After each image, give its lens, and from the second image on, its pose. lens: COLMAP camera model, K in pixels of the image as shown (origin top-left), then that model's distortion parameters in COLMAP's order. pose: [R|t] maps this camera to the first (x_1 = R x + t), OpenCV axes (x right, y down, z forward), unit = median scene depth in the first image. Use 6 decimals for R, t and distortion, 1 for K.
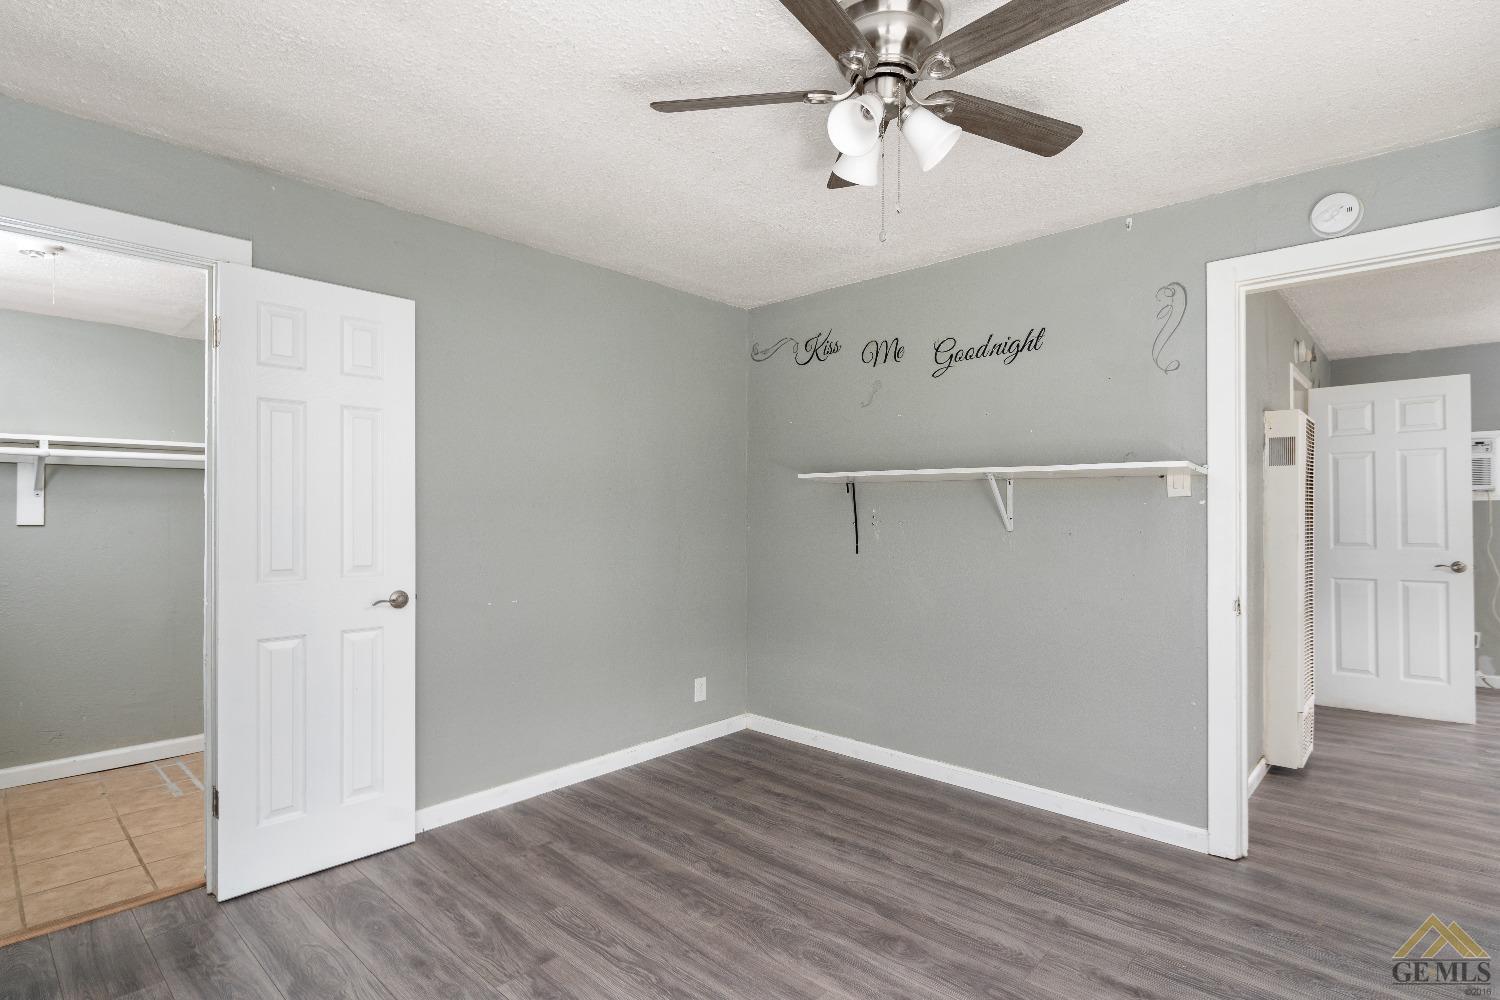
lens RADIAL K [[735.5, 0, 758.9], [0, 735.5, 506.7], [0, 0, 1]] dist [0.005440, -0.001176]
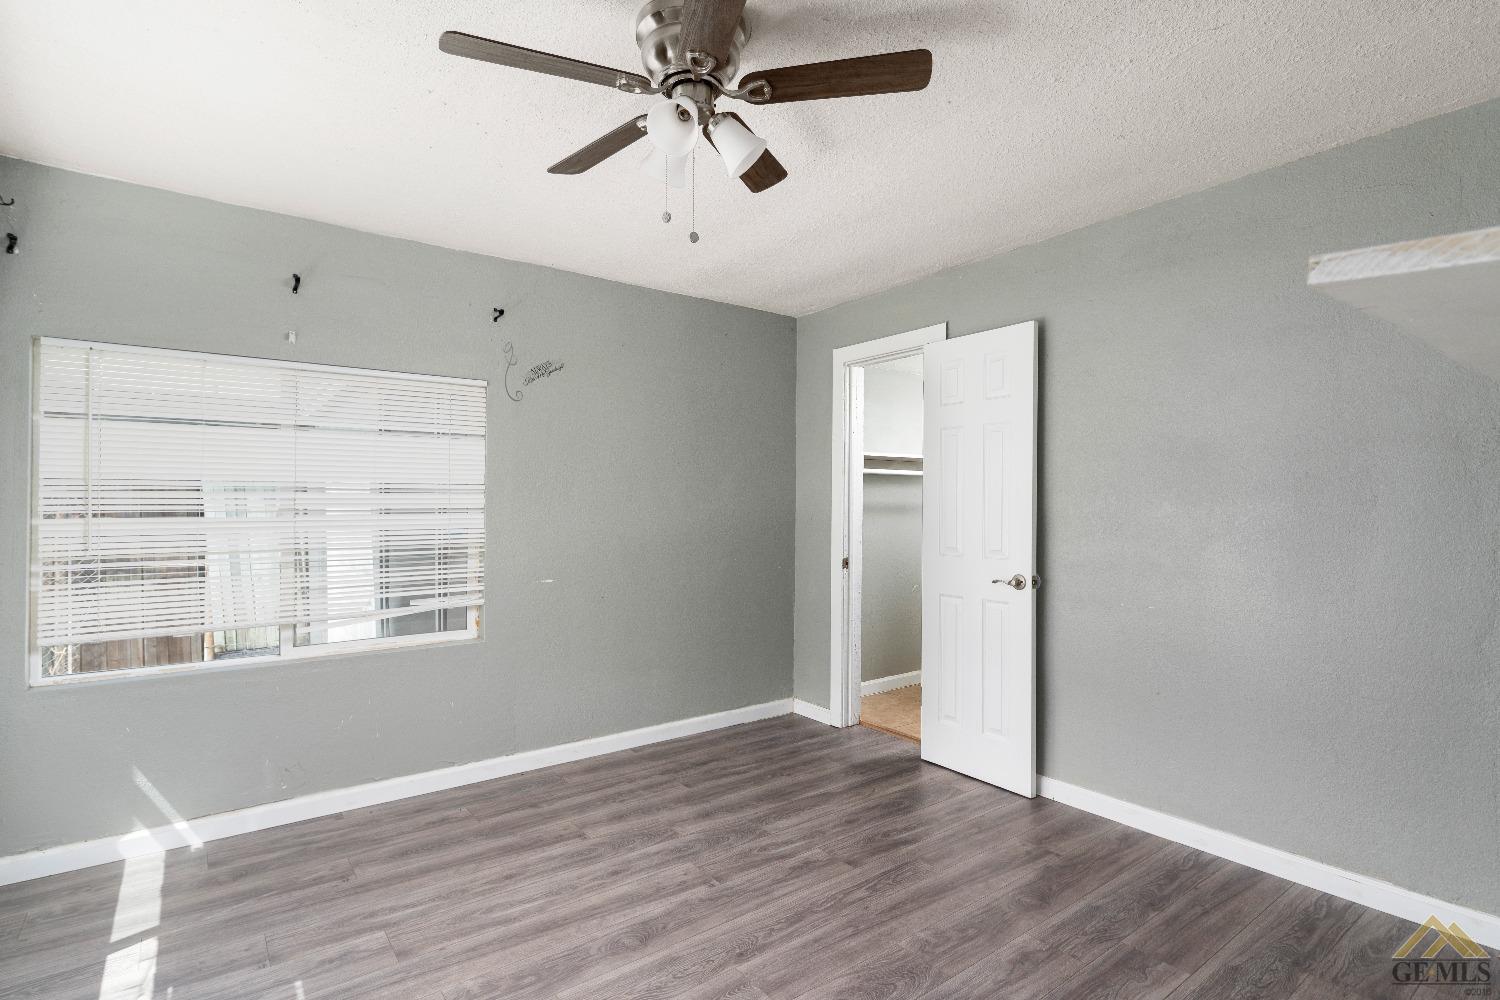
lens RADIAL K [[735.5, 0, 759.4], [0, 735.5, 502.4], [0, 0, 1]] dist [0.005440, -0.001176]
pose [[-0.171733, -0.007943, -0.985112, 0.712396], [0.007896, 0.999924, -0.009439, 0.007610], [0.985112, -0.009400, -0.171657, 0.779372]]
